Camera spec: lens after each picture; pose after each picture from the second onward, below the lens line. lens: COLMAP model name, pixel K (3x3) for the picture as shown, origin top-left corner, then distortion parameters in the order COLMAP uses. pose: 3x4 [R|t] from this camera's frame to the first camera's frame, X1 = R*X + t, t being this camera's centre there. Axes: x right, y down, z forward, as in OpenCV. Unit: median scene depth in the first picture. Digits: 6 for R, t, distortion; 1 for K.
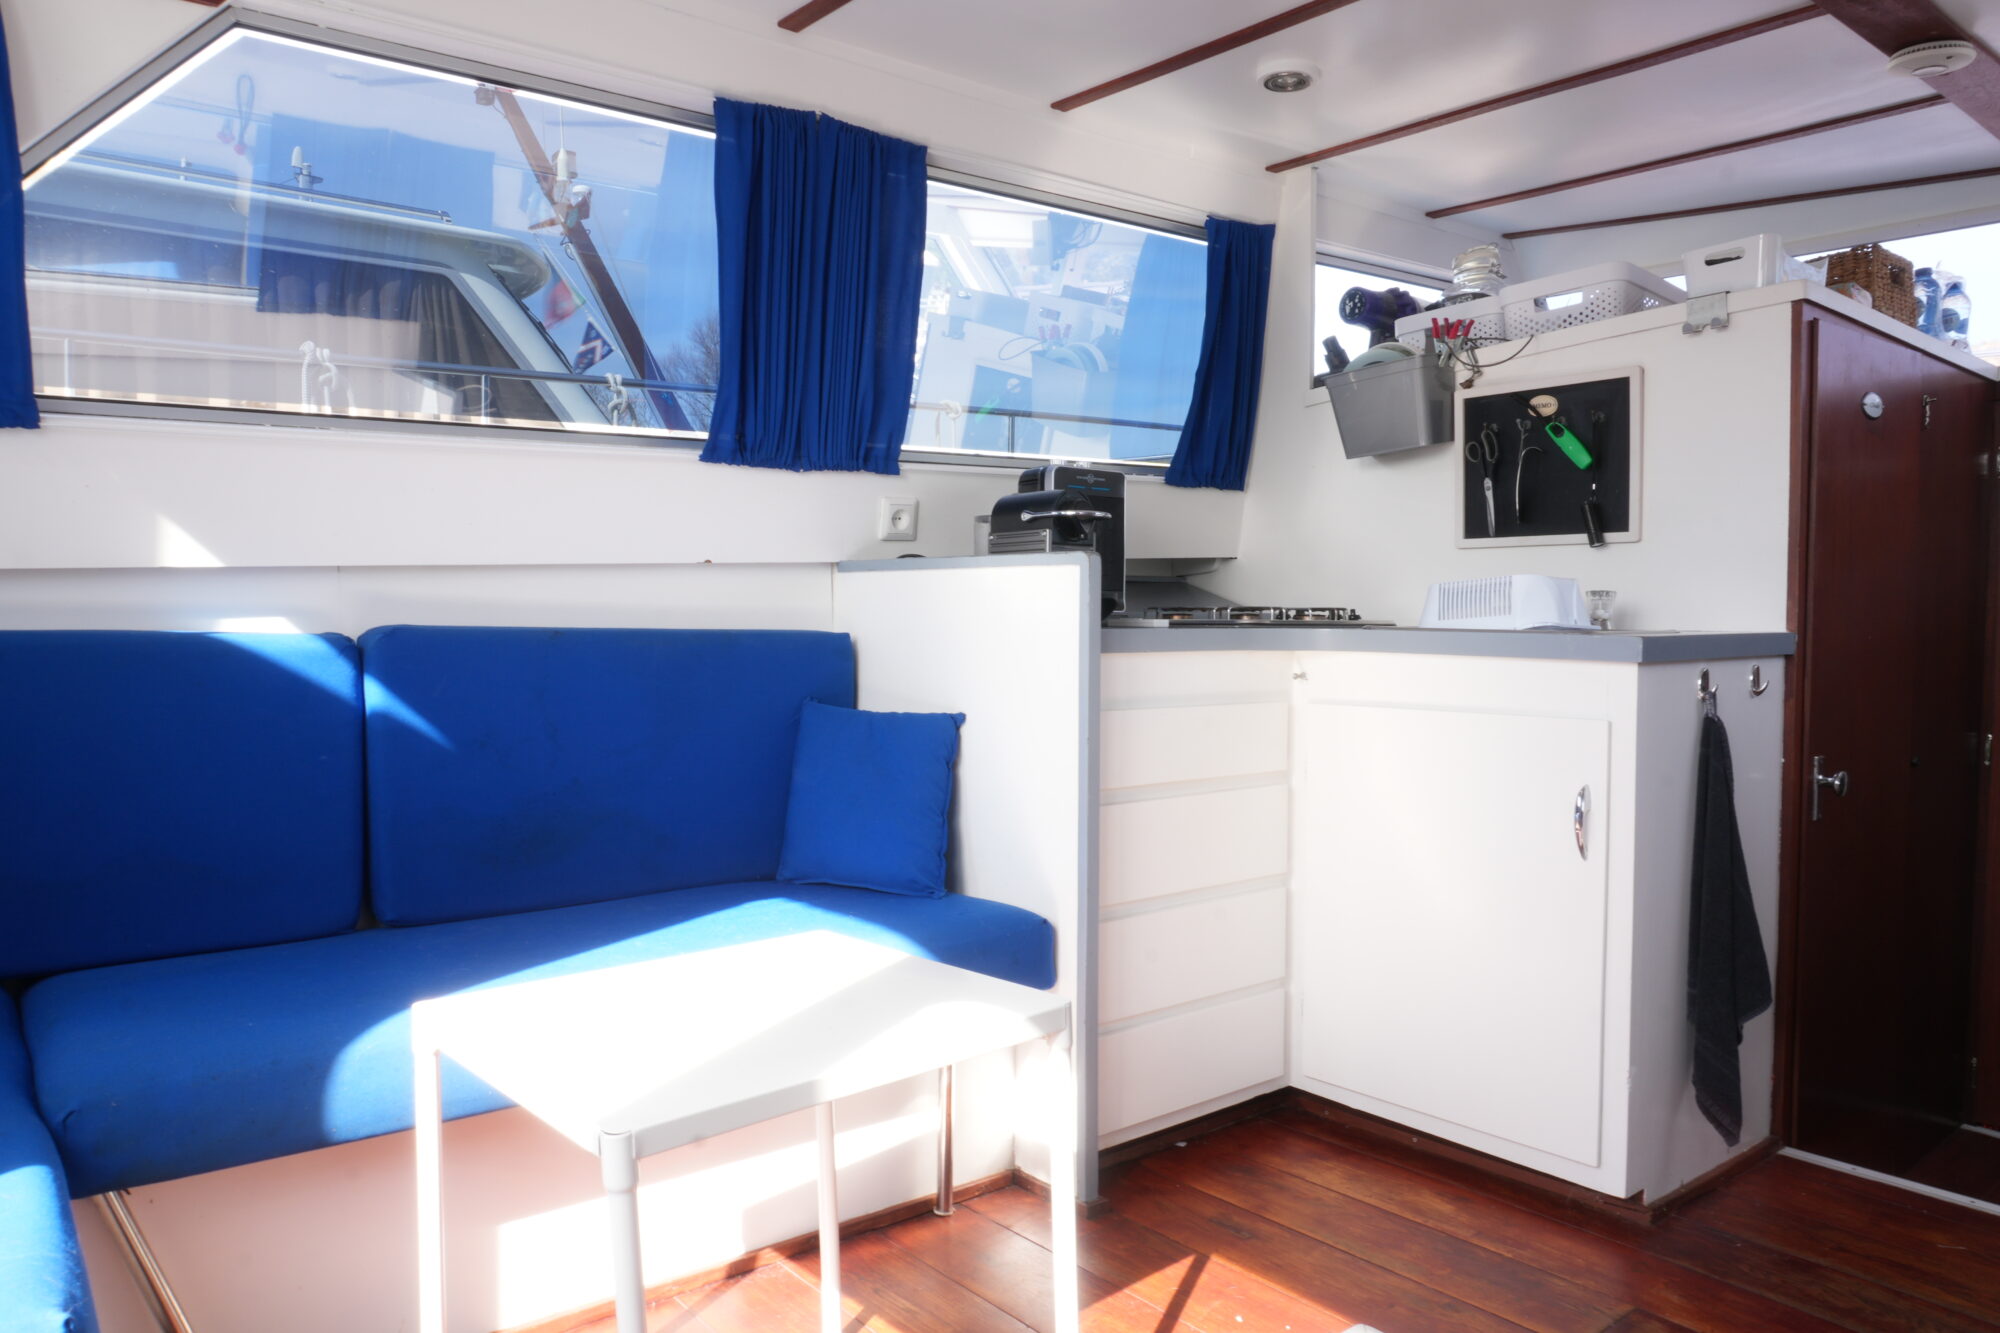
lens RADIAL K [[1358.8, 0, 1000.0], [0, 1358.8, 666.5], [0, 0, 1]] dist [-0.059961, 0.030080]
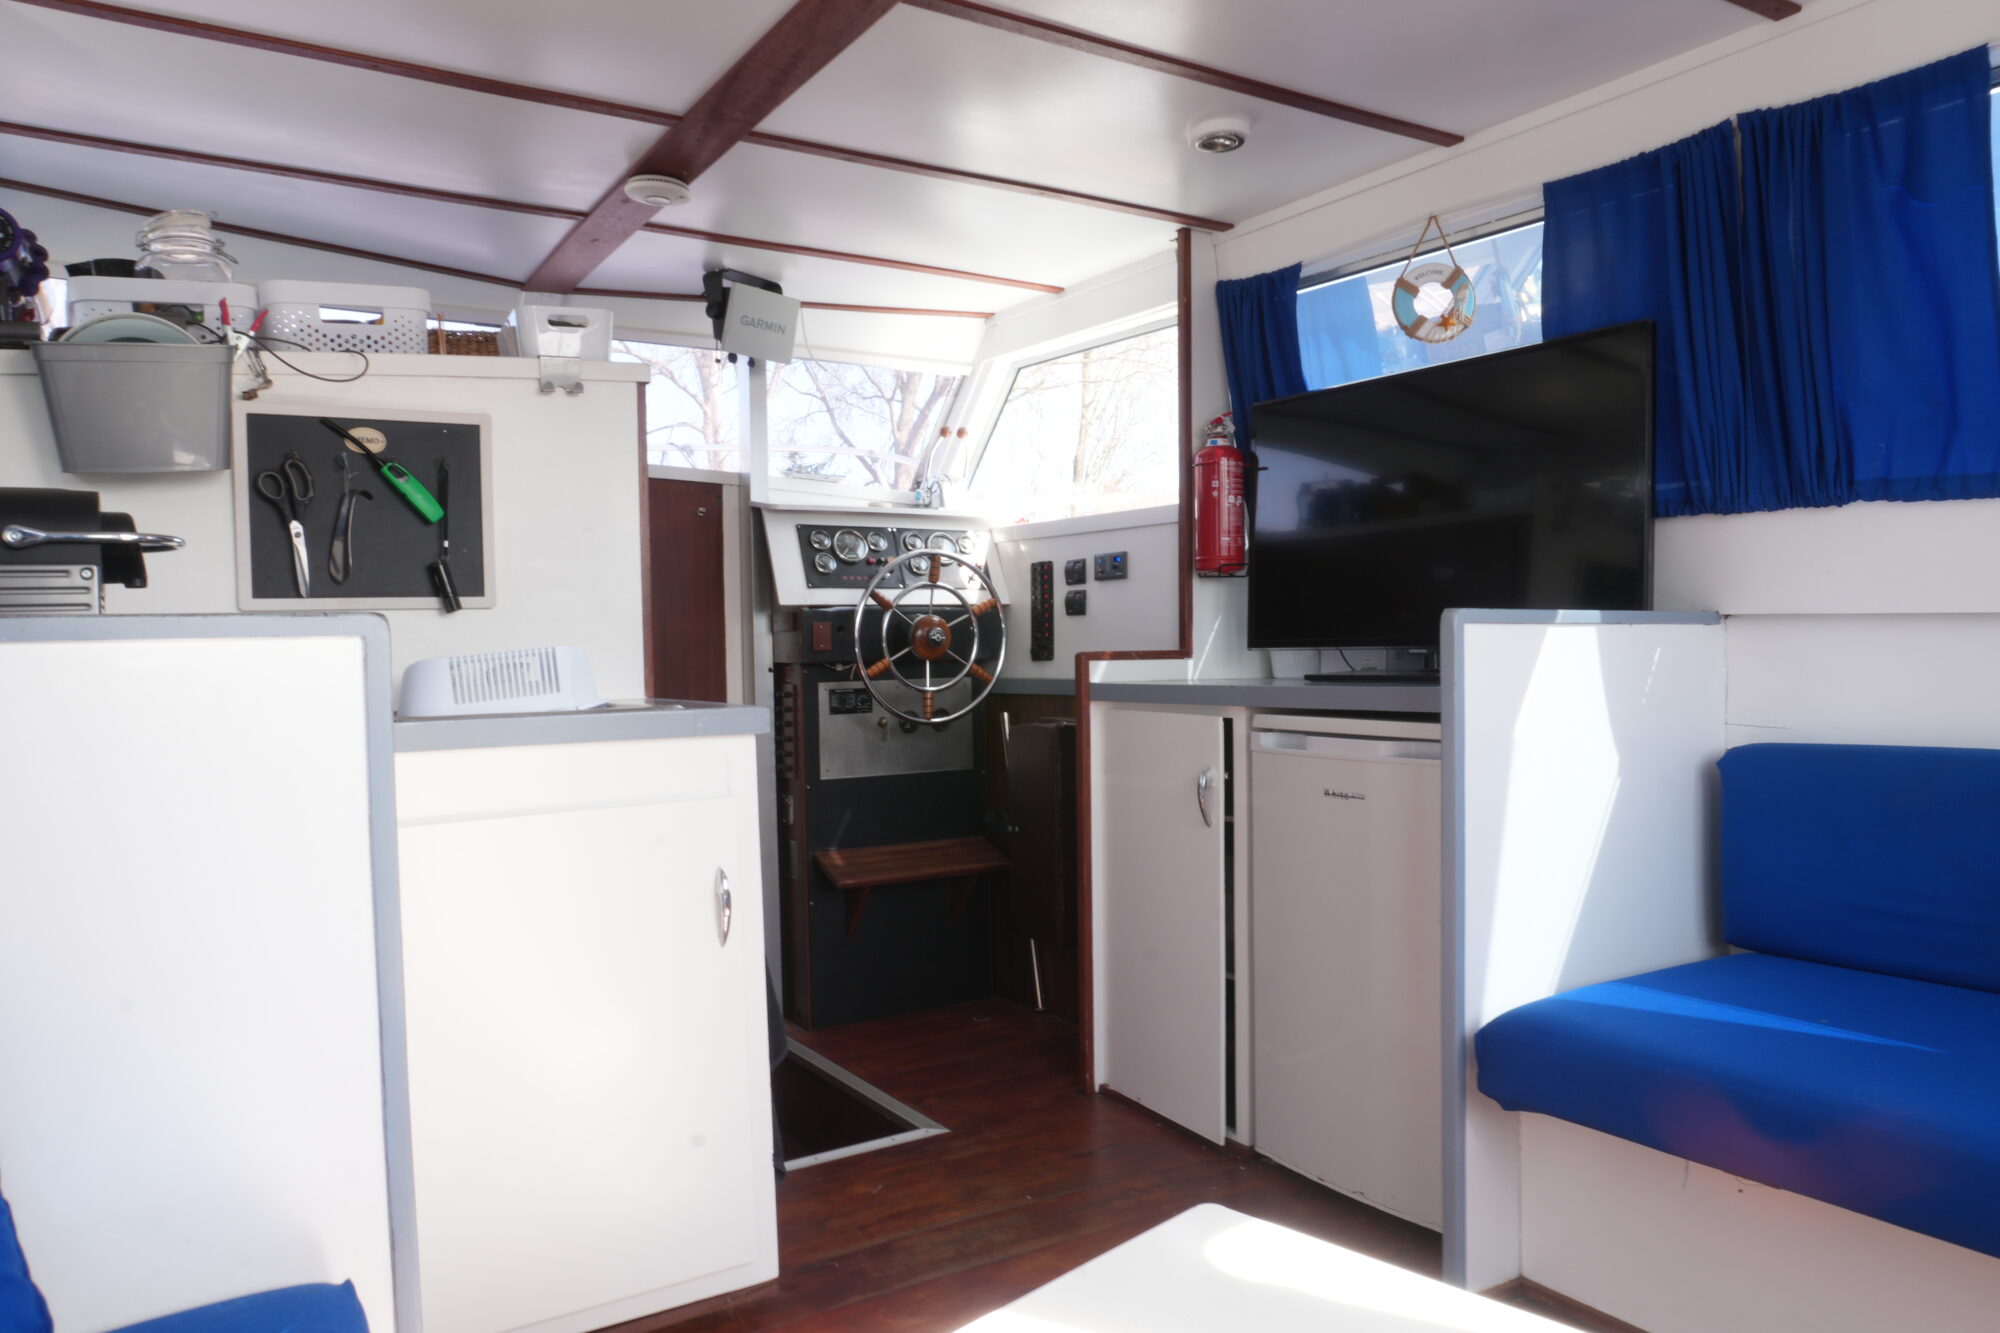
lens RADIAL K [[1358.8, 0, 1000.0], [0, 1358.8, 666.5], [0, 0, 1]] dist [-0.059961, 0.030080]
pose [[0.105795, -0.021400, 0.994158, -0.390186], [0.068692, 0.997537, 0.014163, -0.042603], [-0.992013, 0.066793, 0.107004, 0.559336]]
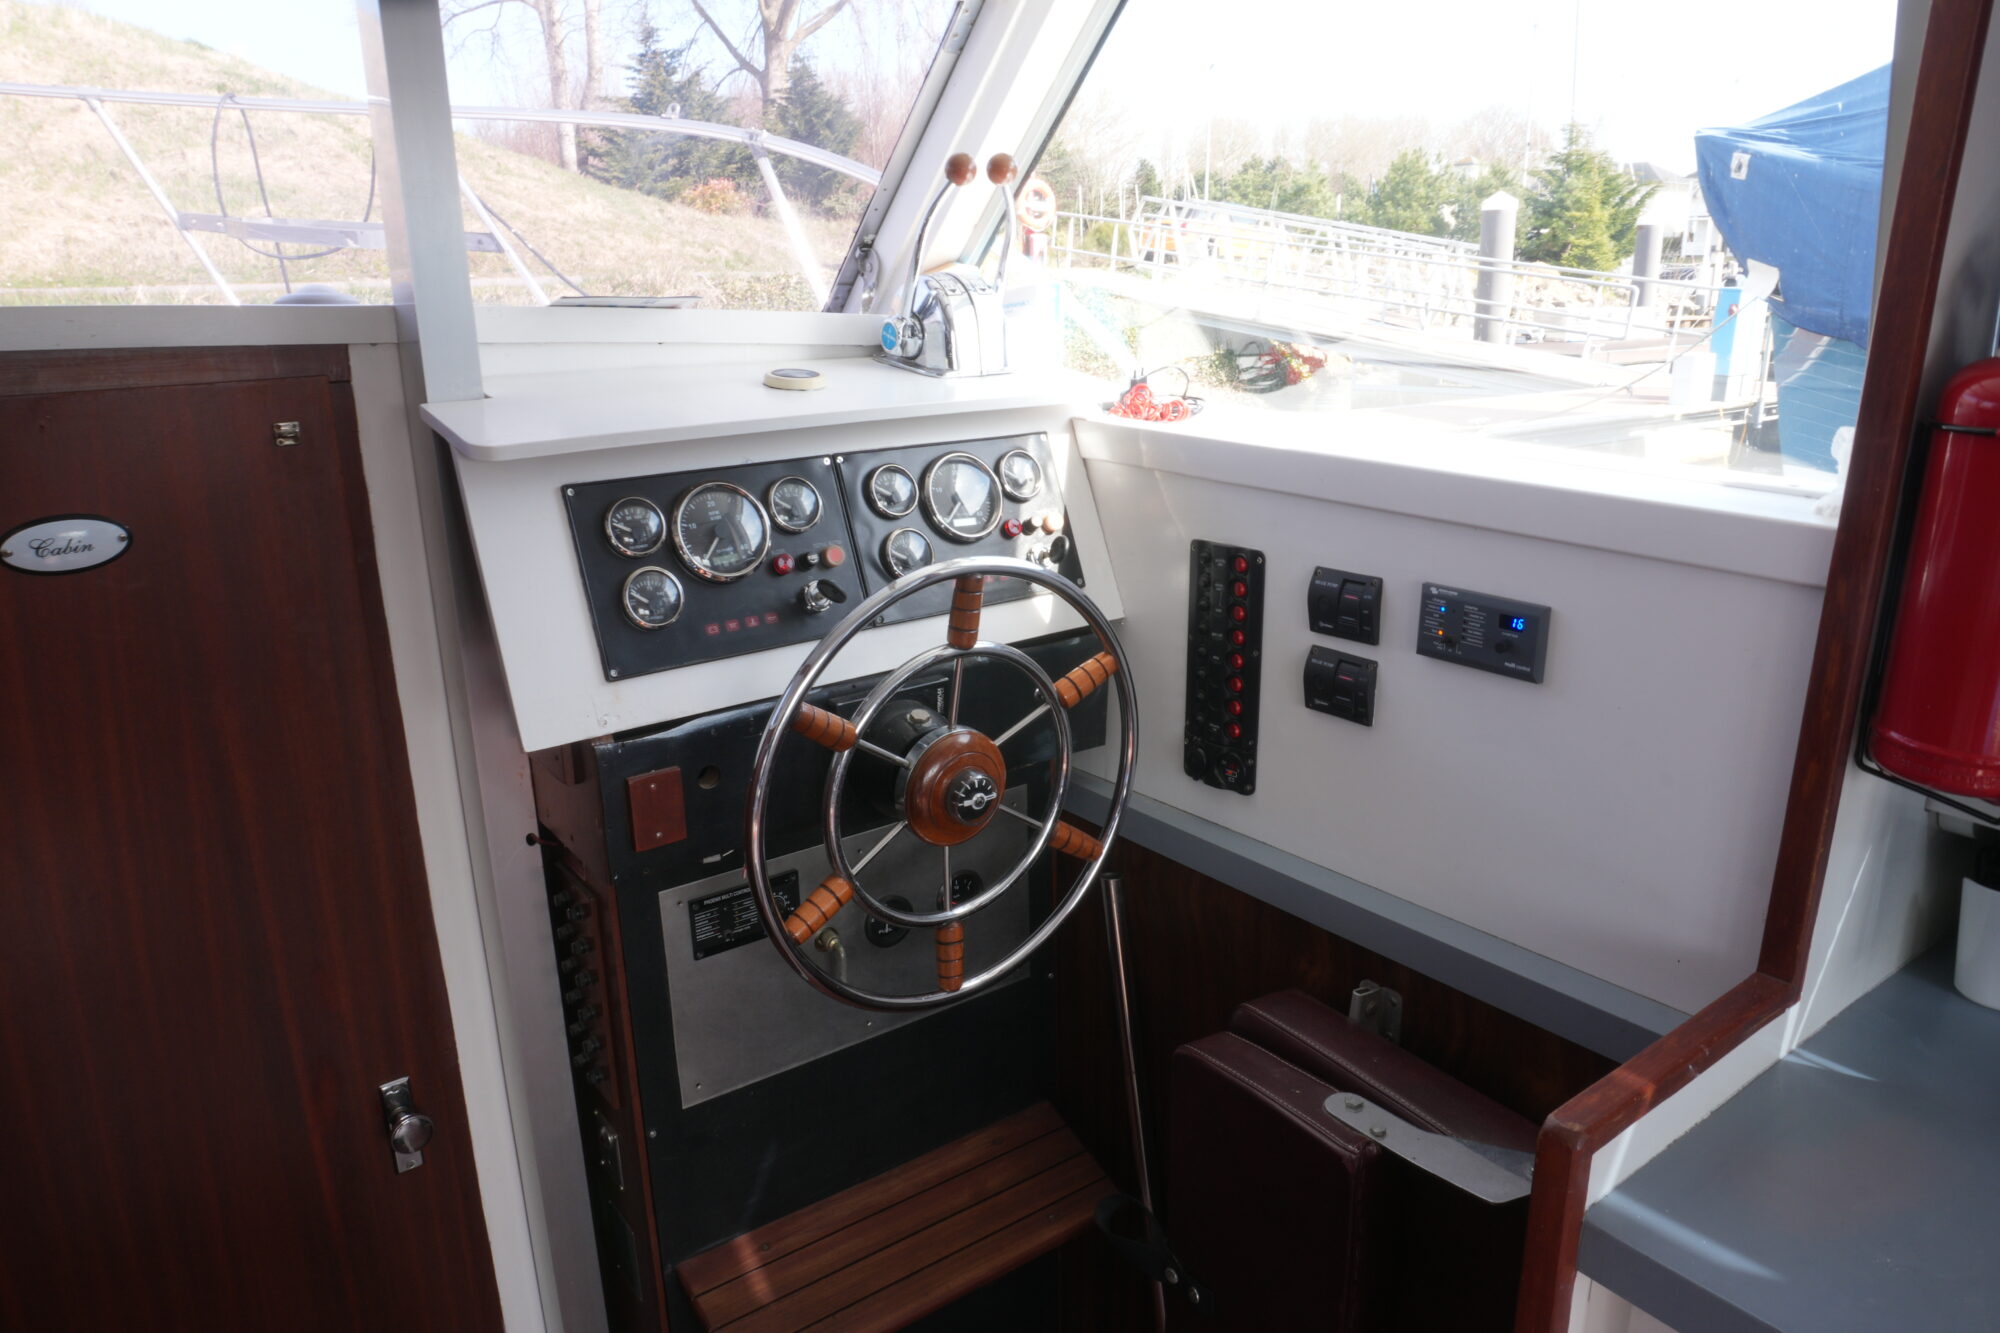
lens RADIAL K [[1328.0, 0, 976.6], [0, 1328.0, 662.4], [0, 0, 1]] dist [-0.048254, 0.004715]
pose [[0.023427, -0.302027, 0.953011, 0.503295], [0.069496, 0.951459, 0.299827, -0.250191], [-0.997307, 0.059206, 0.043279, 0.740650]]
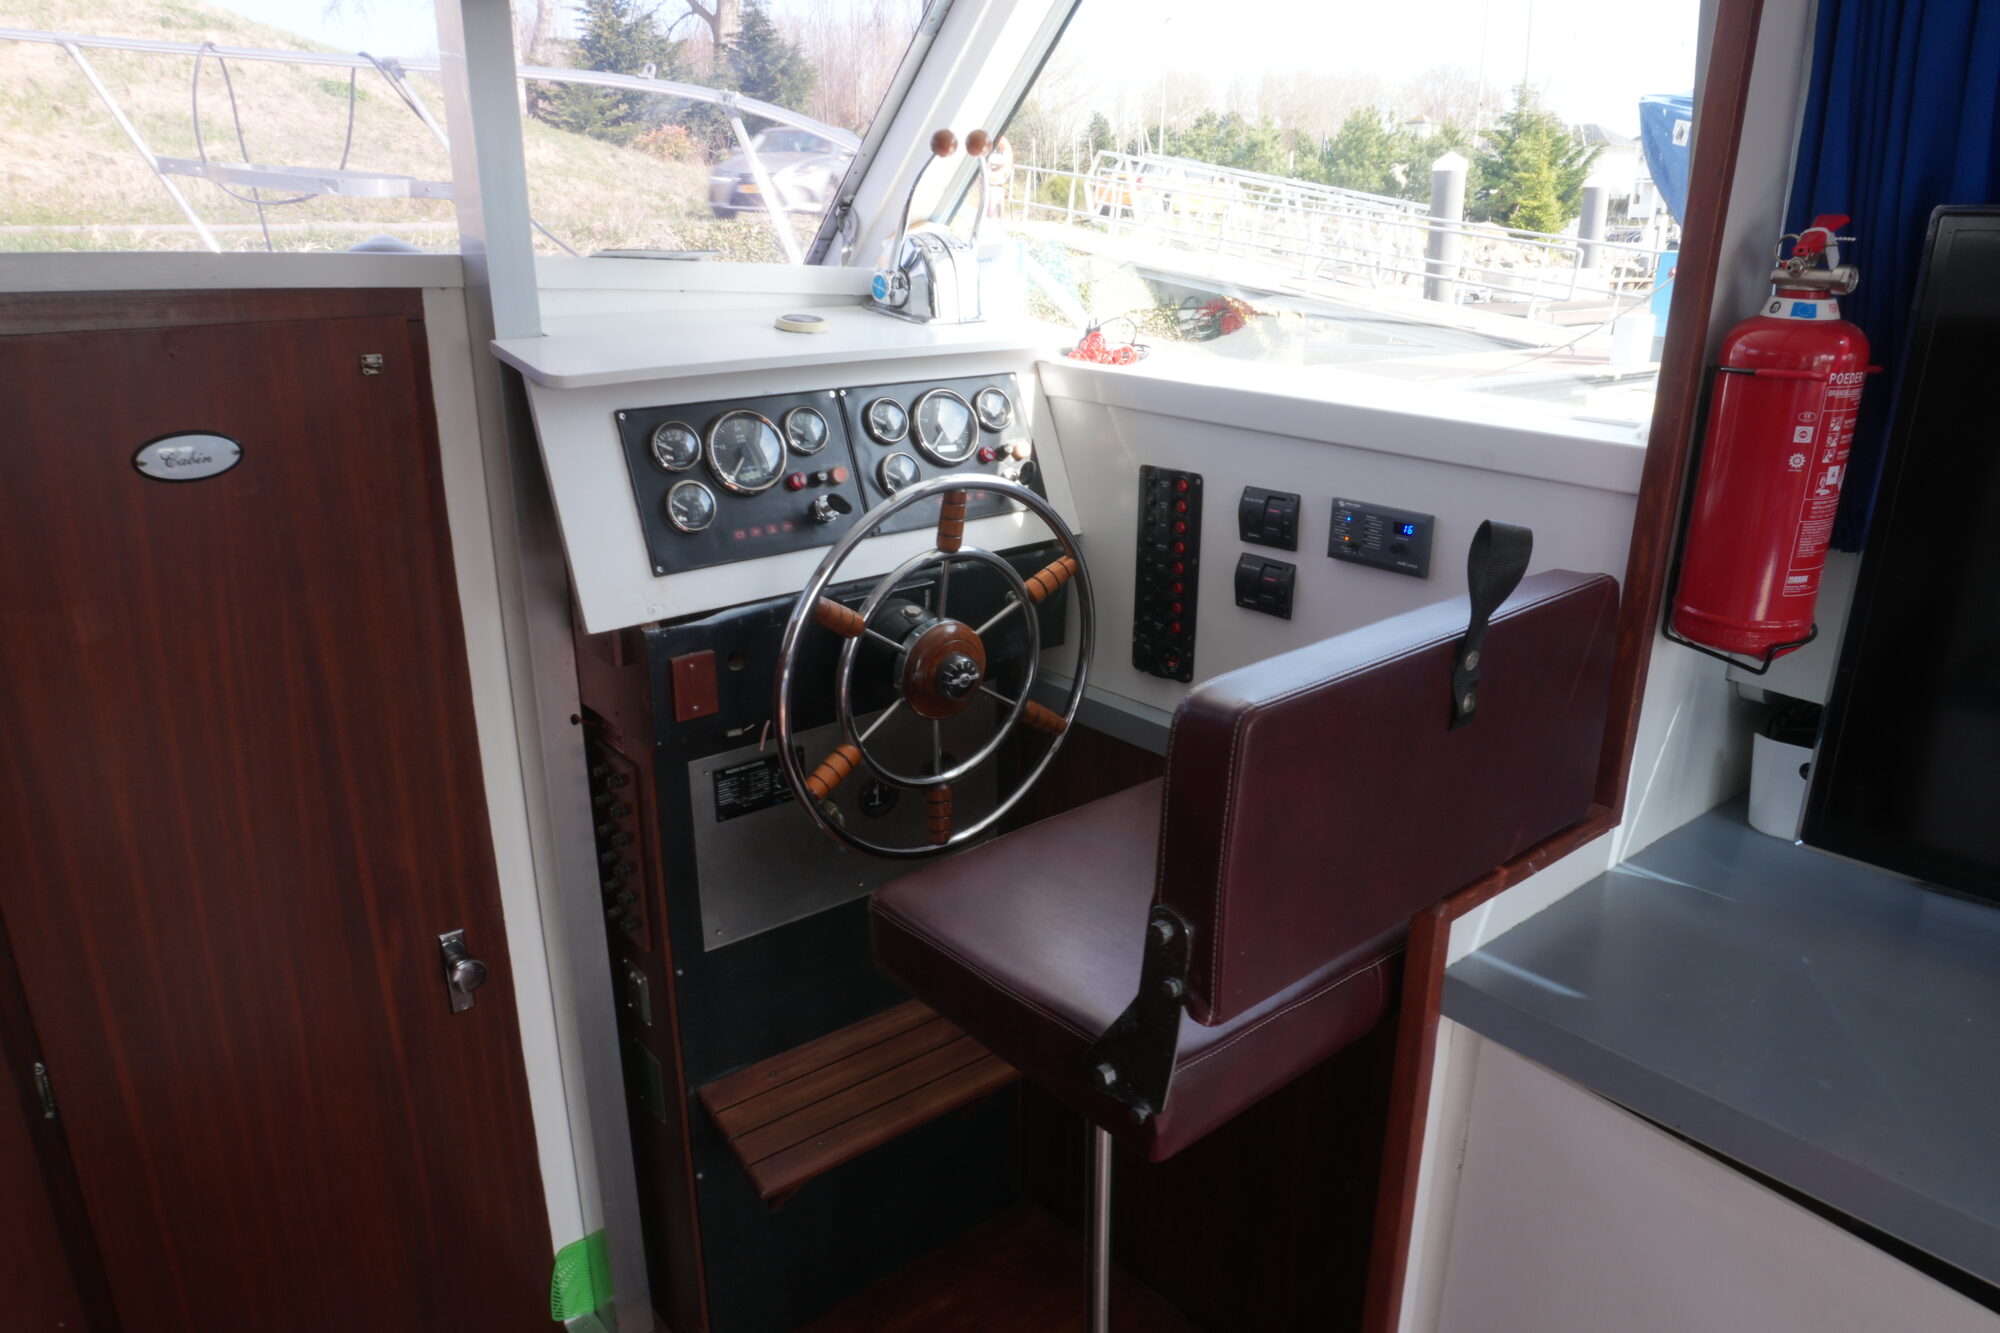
lens RADIAL K [[1358.8, 0, 1000.0], [0, 1358.8, 666.5], [0, 0, 1]] dist [-0.059961, 0.030080]
pose [[-0.028761, -0.331113, 0.943153, 0.392190], [0.051820, 0.941780, 0.332211, -0.258107], [-0.998242, 0.058429, -0.009928, 0.753938]]
